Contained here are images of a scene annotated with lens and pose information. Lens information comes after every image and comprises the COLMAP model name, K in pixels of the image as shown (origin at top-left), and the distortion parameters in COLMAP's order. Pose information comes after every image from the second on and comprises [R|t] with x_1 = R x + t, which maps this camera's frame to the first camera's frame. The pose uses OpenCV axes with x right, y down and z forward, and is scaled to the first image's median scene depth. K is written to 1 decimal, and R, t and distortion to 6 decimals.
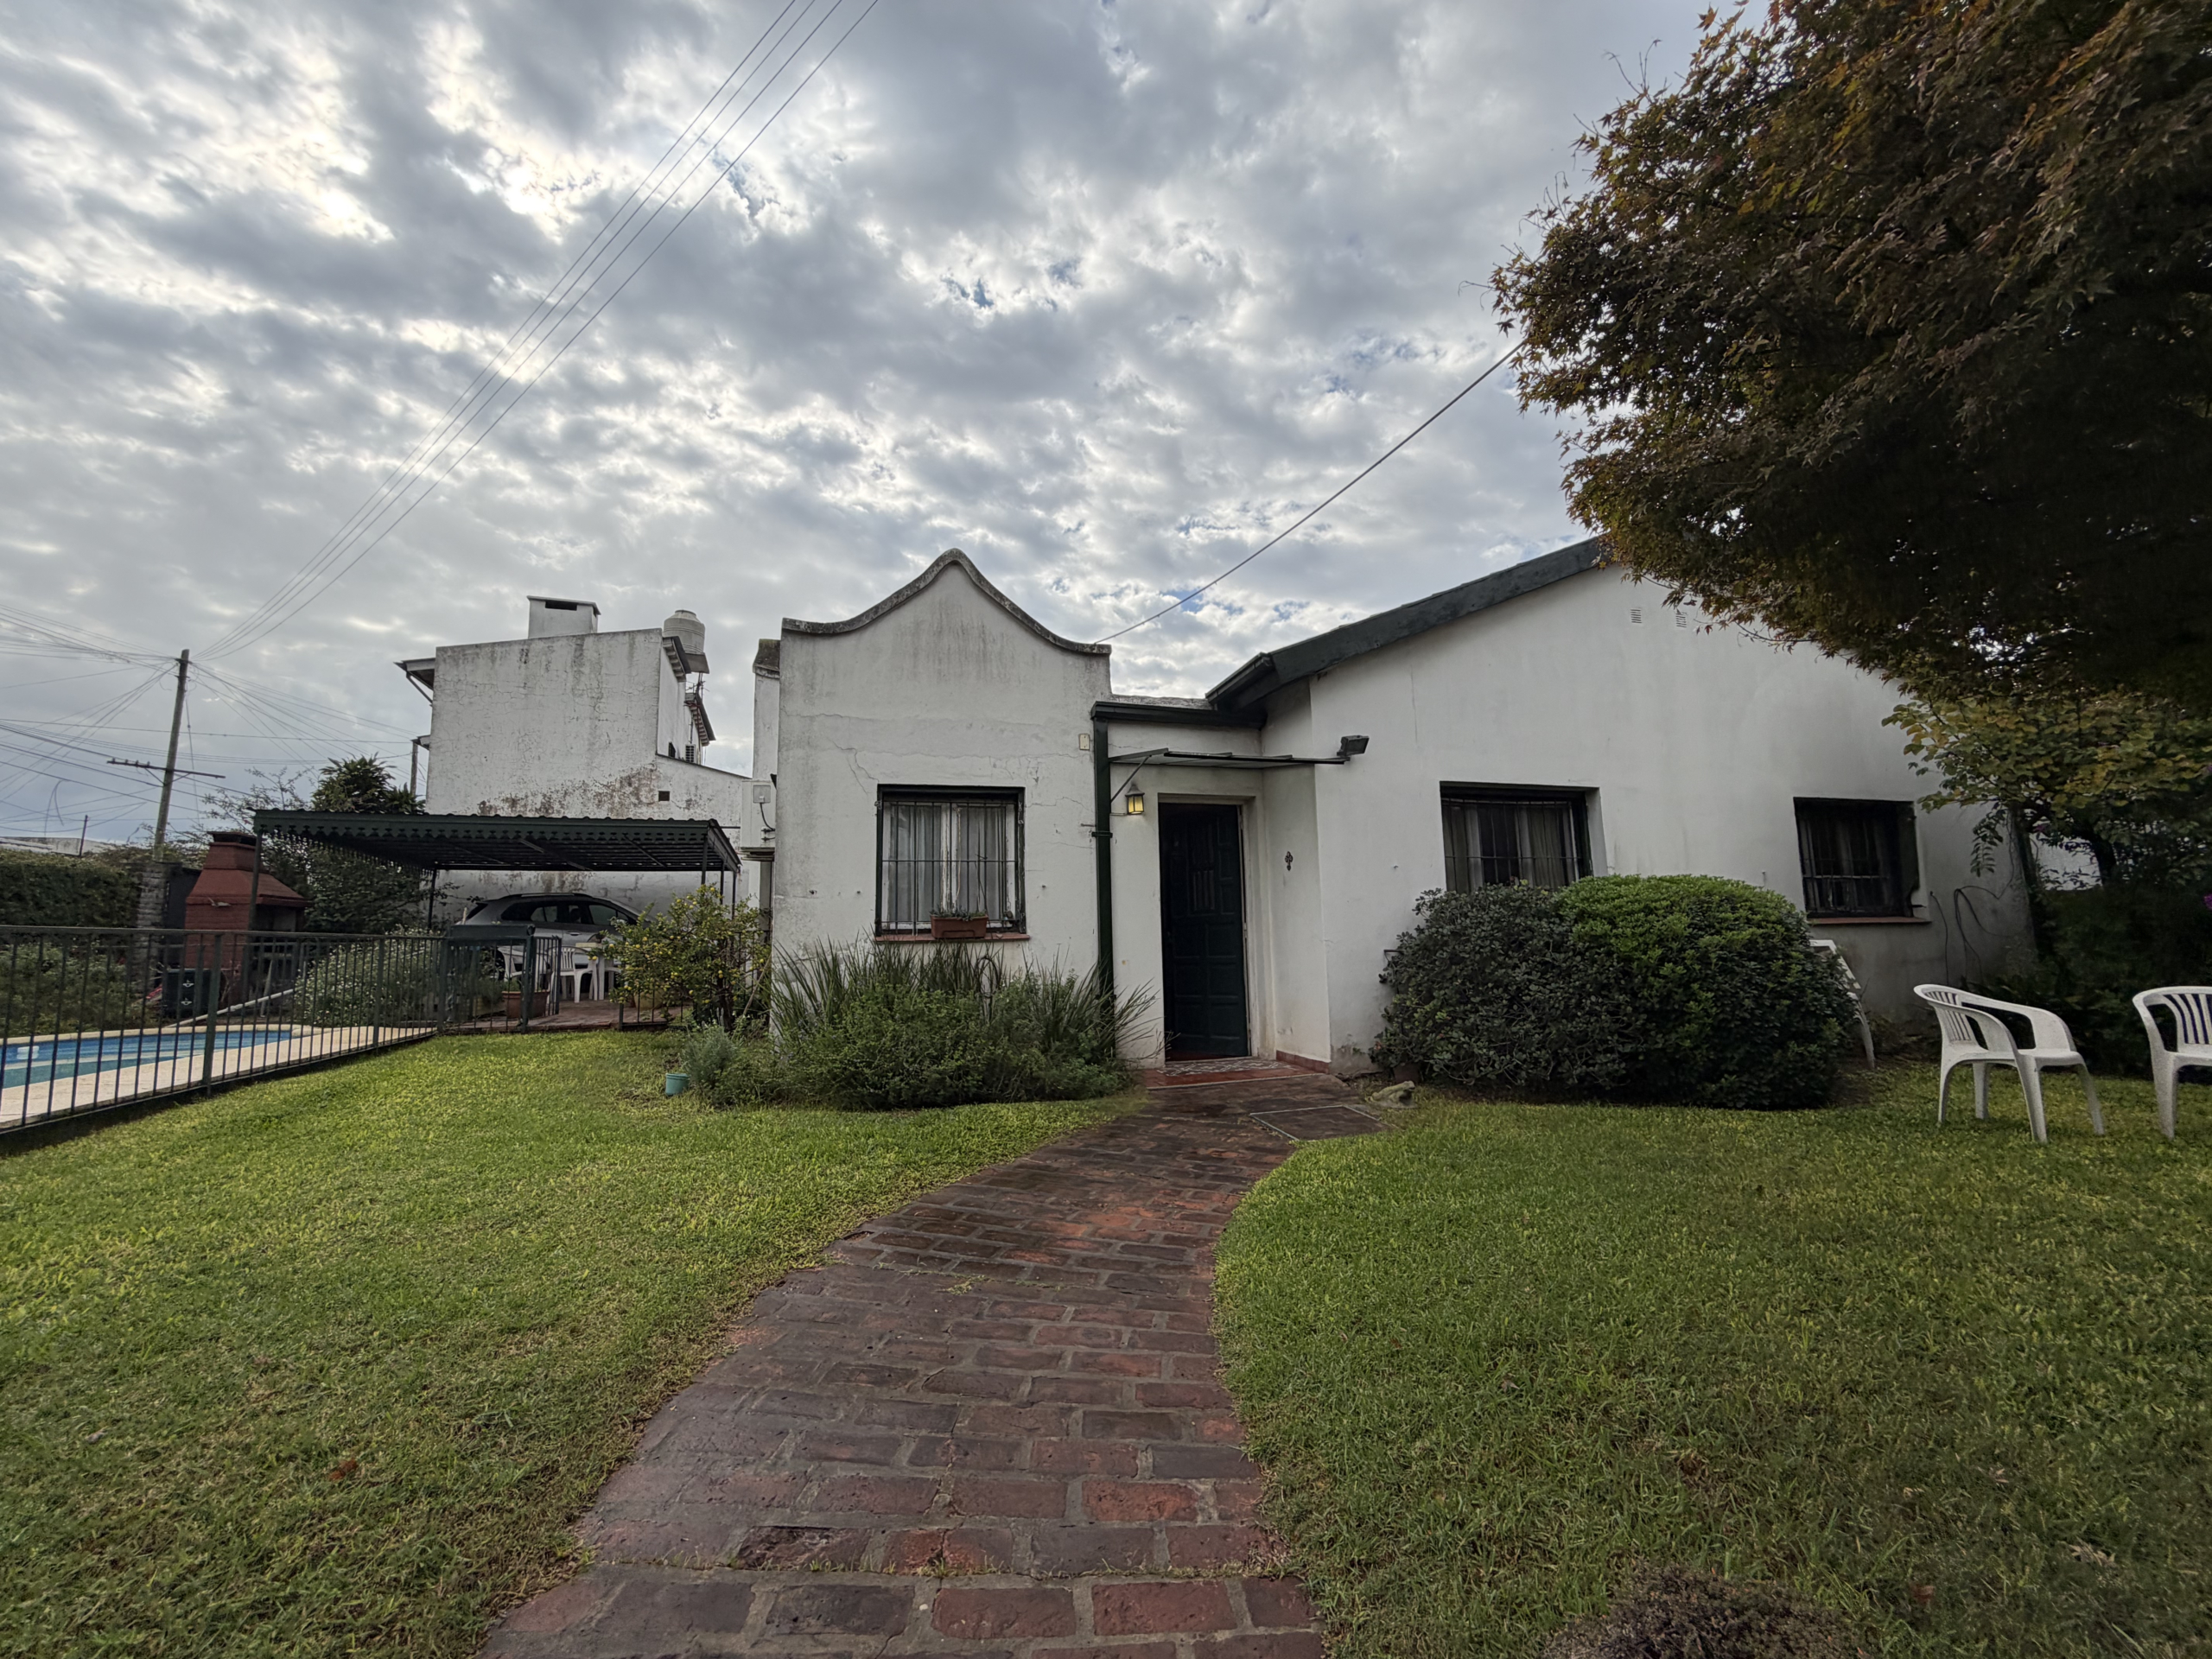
lens RADIAL K [[878.1, 0, 1102.9], [0, 878.1, 832.8], [0, 0, 1]] dist [0.000105, -0.000025]
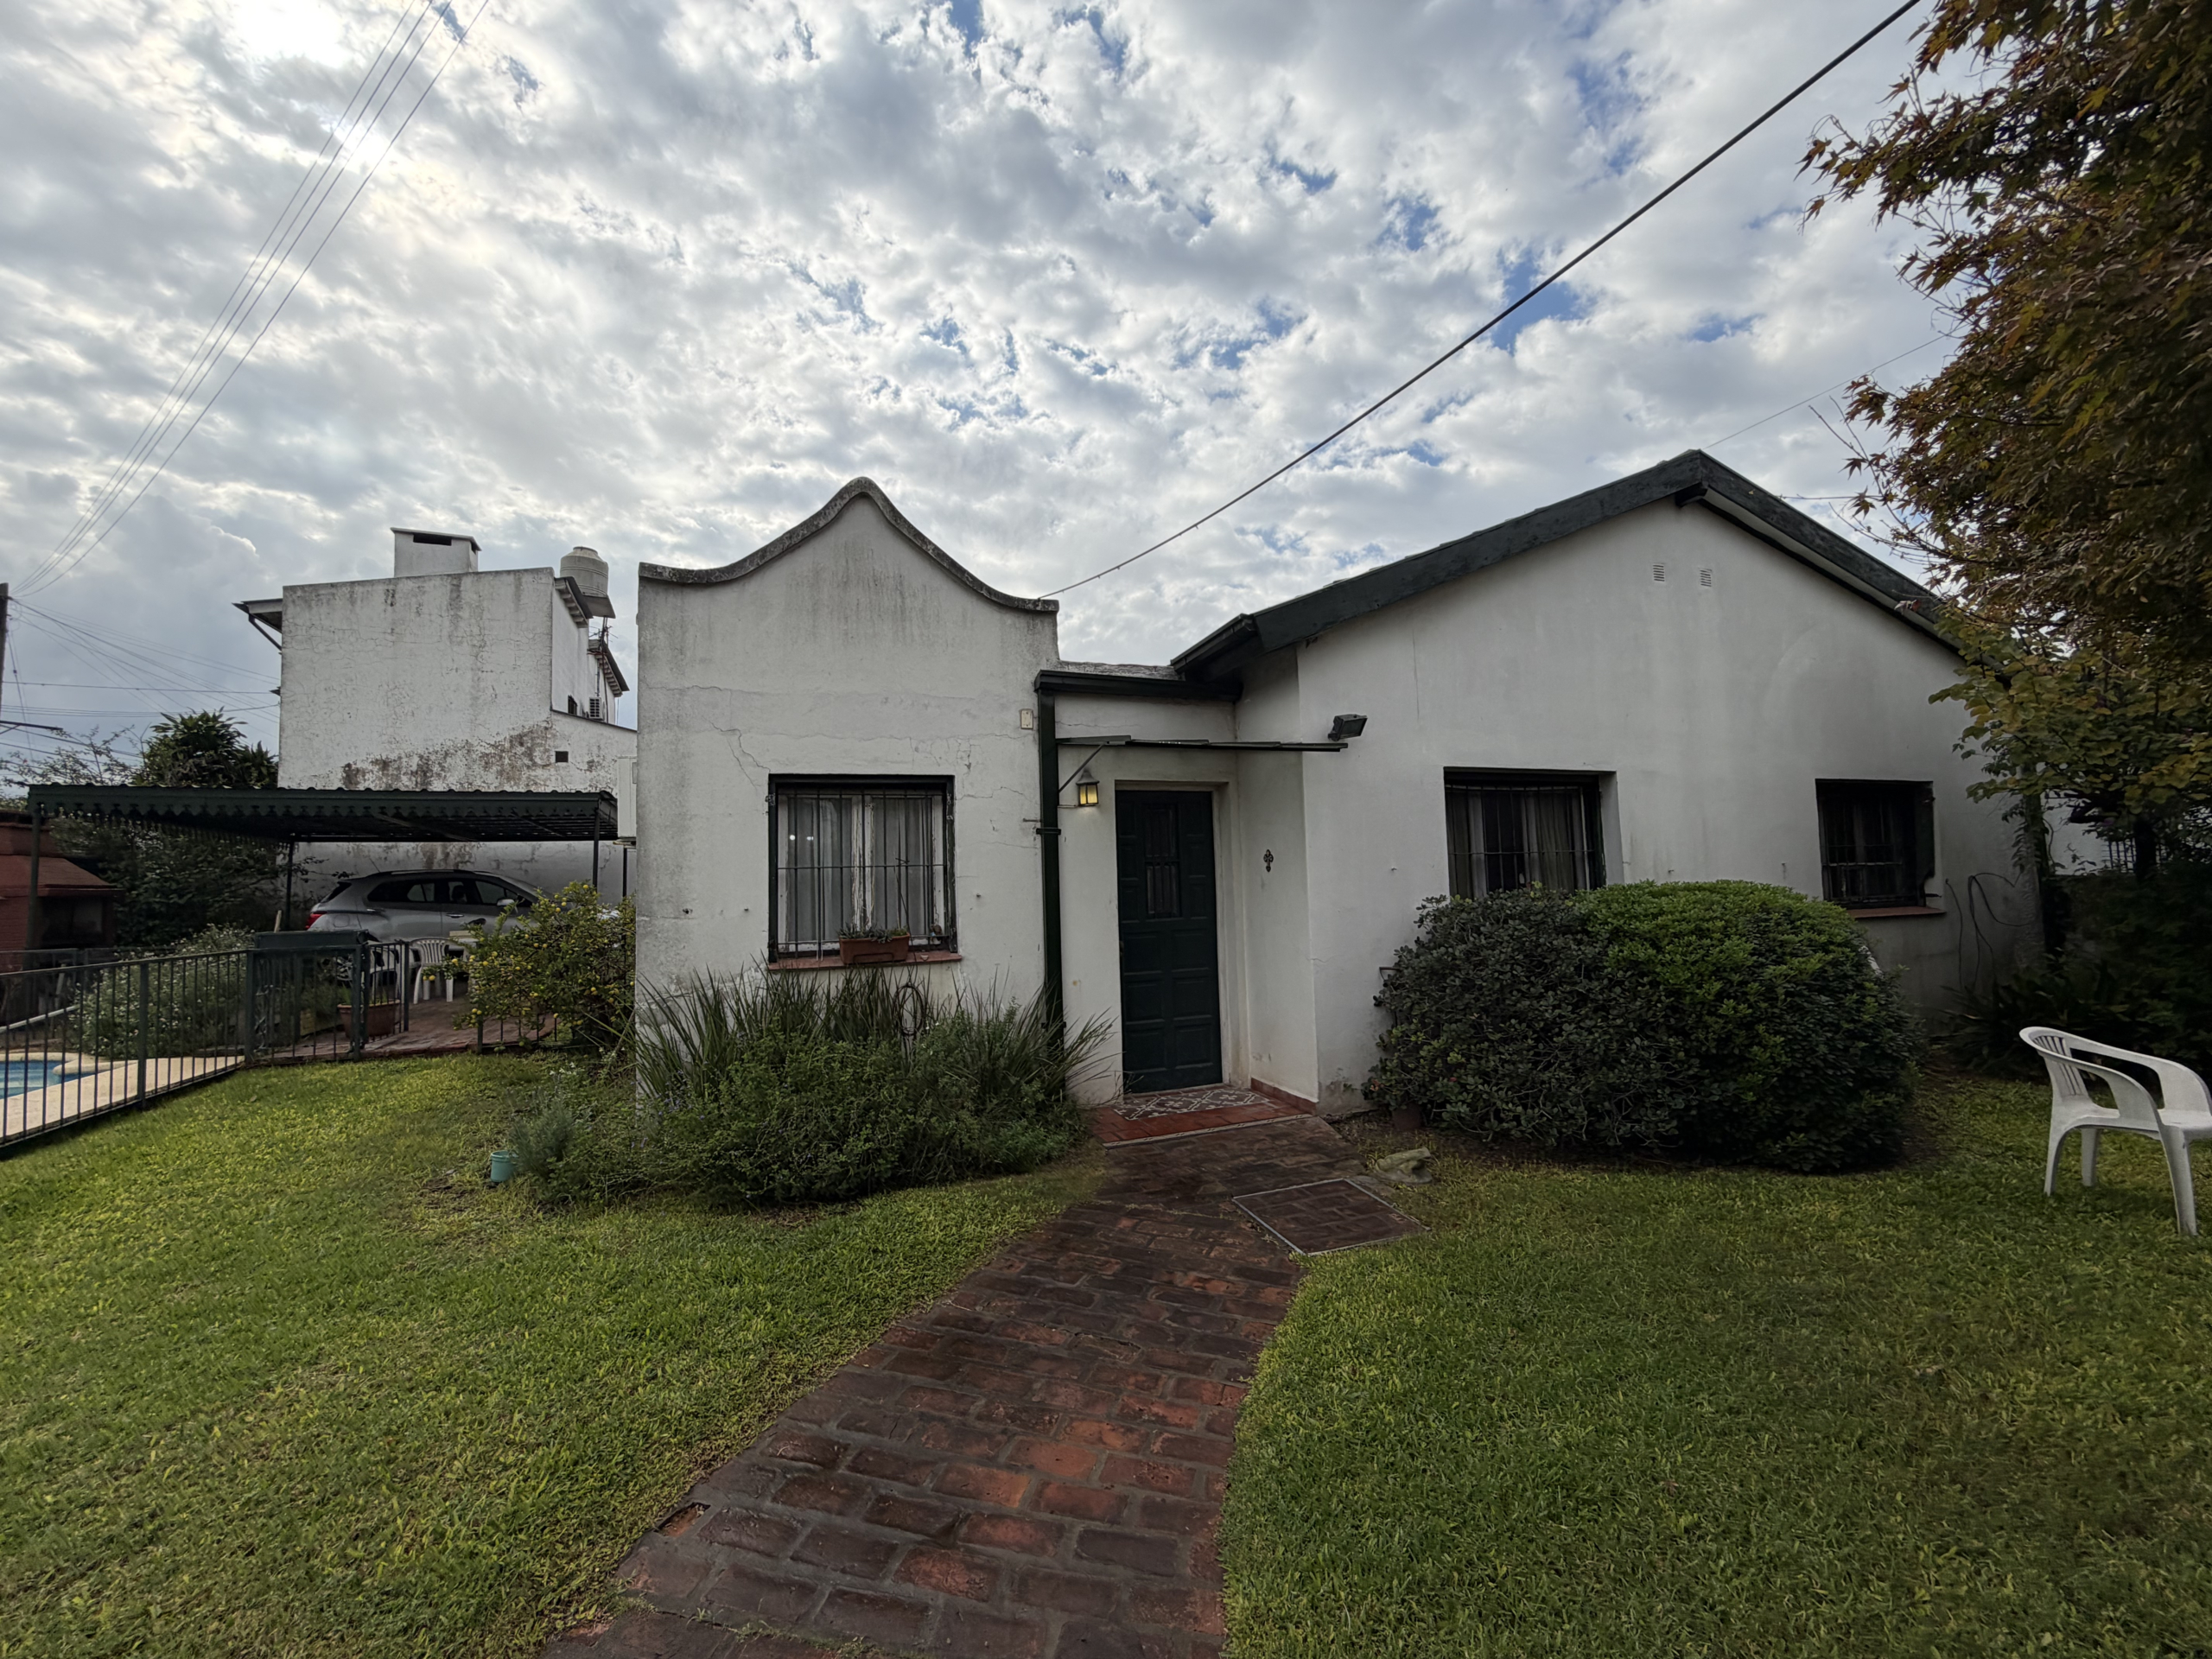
lens RADIAL K [[878.1, 0, 1102.9], [0, 878.1, 832.8], [0, 0, 1]] dist [0.000105, -0.000025]
pose [[0.998190, -0.004120, 0.060006, 0.000557], [0.000490, 0.998175, 0.060385, -0.045863], [-0.060145, -0.060247, 0.996370, 0.161249]]
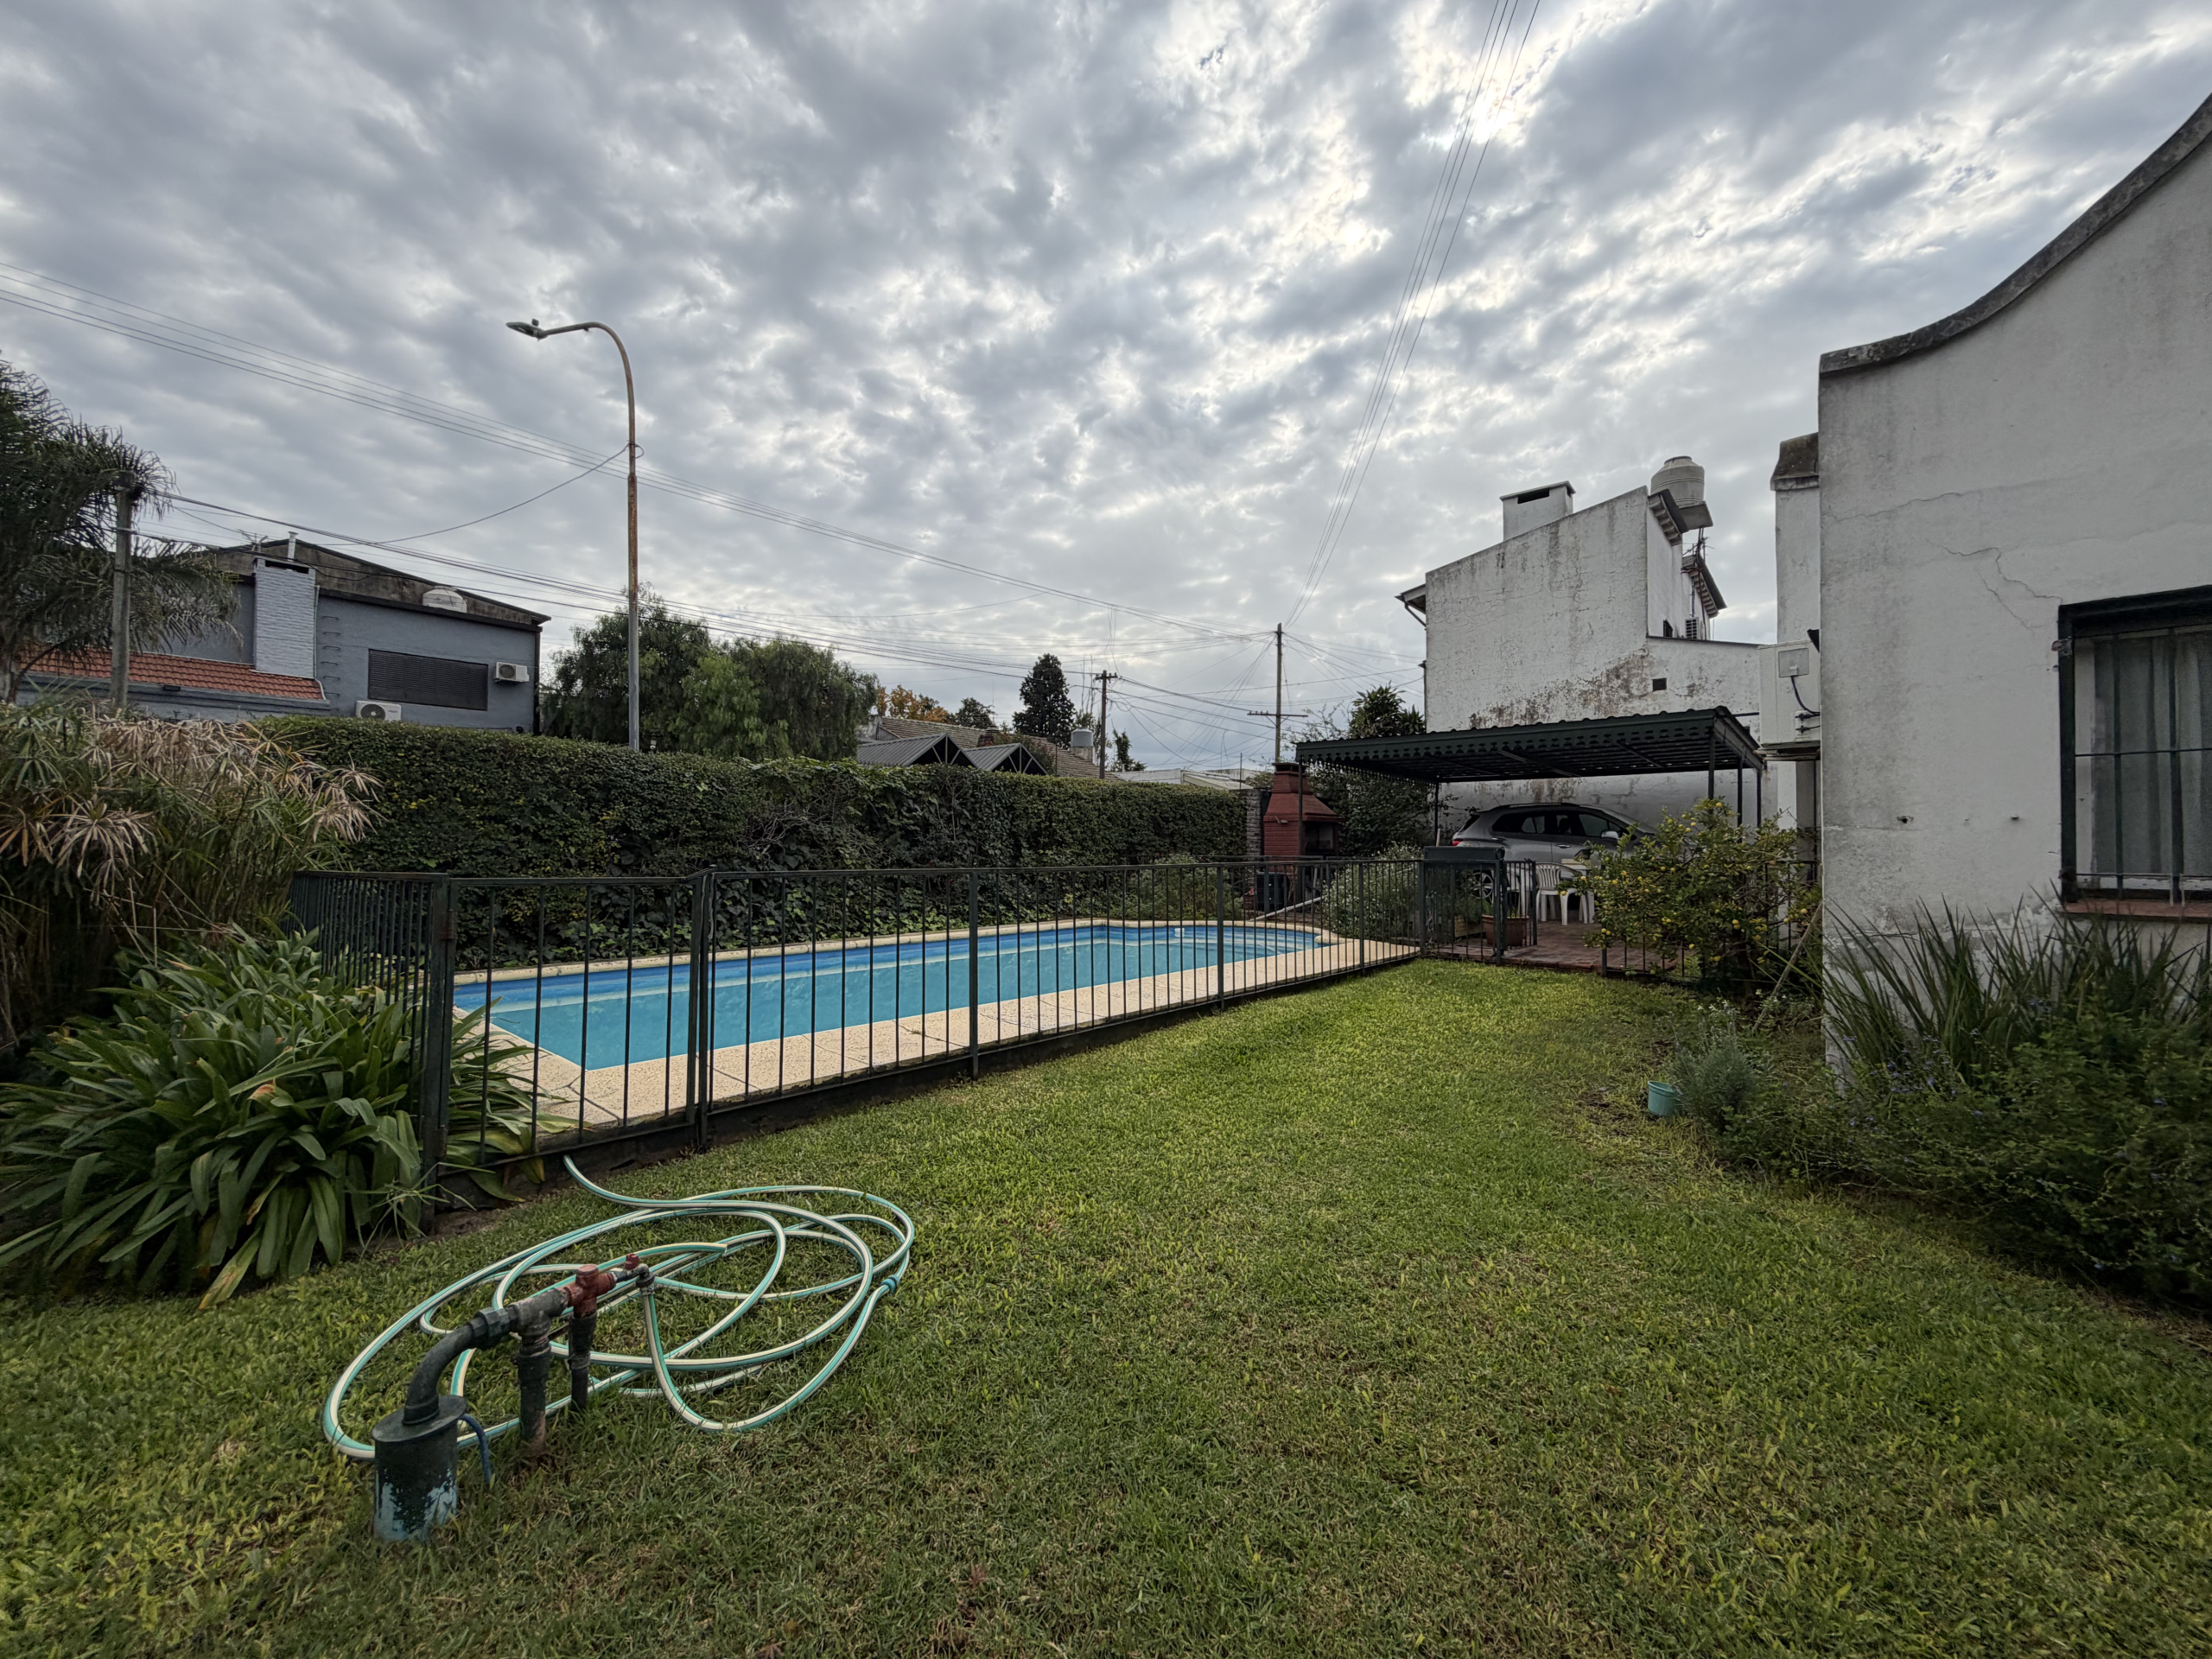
lens RADIAL K [[874.3, 0, 1076.8], [0, 874.3, 841.9], [0, 0, 1]] dist [-0.038466, 0.007323]
pose [[0.480342, 0.017053, -0.876916, -0.093294], [0.093964, 0.993056, 0.070781, -0.006454], [0.872034, -0.116398, 0.475404, 0.234039]]
